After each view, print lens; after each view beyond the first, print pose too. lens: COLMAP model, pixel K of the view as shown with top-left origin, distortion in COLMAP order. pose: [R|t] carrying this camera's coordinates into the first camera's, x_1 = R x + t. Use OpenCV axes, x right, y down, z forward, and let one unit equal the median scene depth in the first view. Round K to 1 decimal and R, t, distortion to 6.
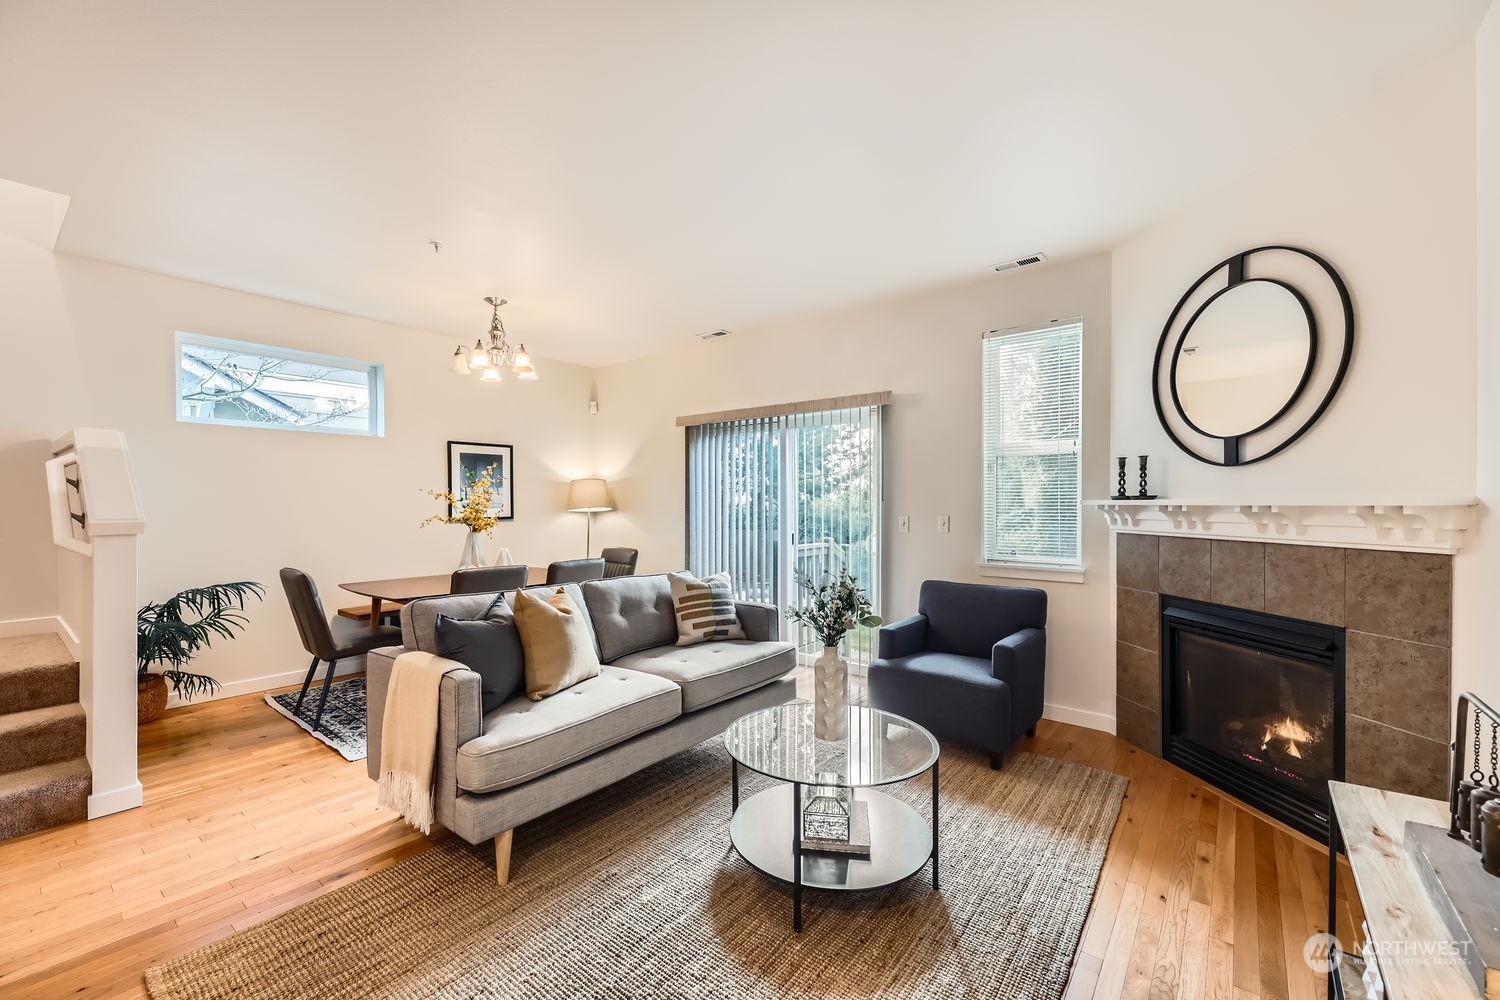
lens RADIAL K [[604.6, 0, 764.1], [0, 604.6, 510.0], [0, 0, 1]] dist [0.015341, -0.003364]
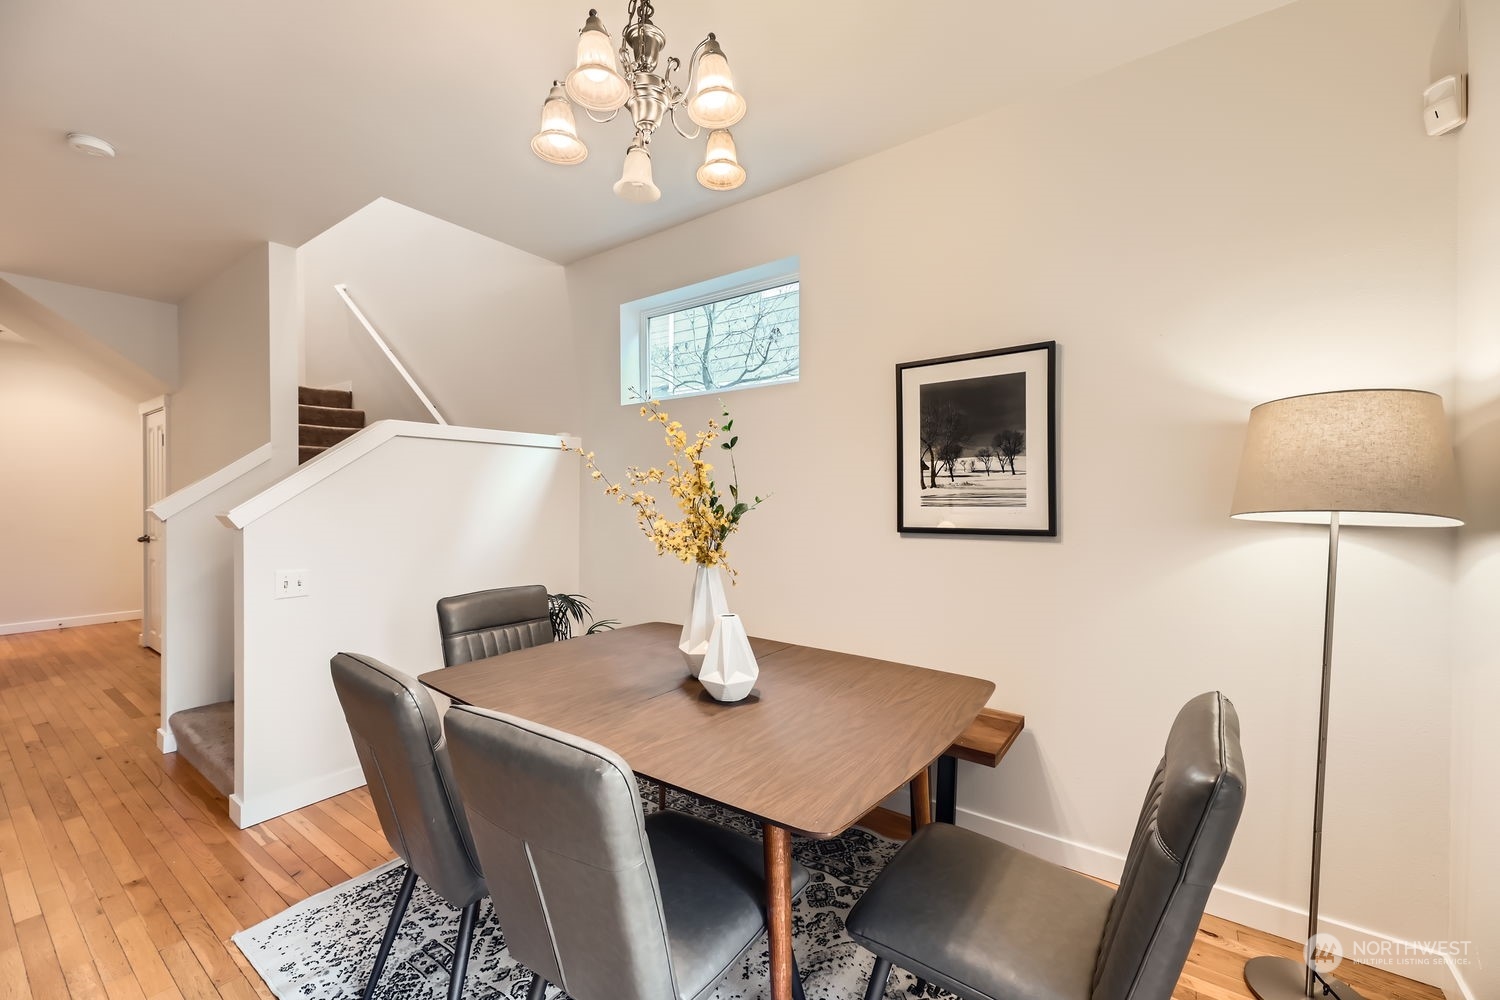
lens RADIAL K [[604.6, 0, 726.2], [0, 604.6, 495.3], [0, 0, 1]] dist [0.015341, -0.003364]
pose [[0.028478, -0.002180, -0.999592, -0.076345], [-0.009735, 0.999950, -0.002458, -0.013486], [0.999547, 0.009801, 0.028455, 1.381453]]
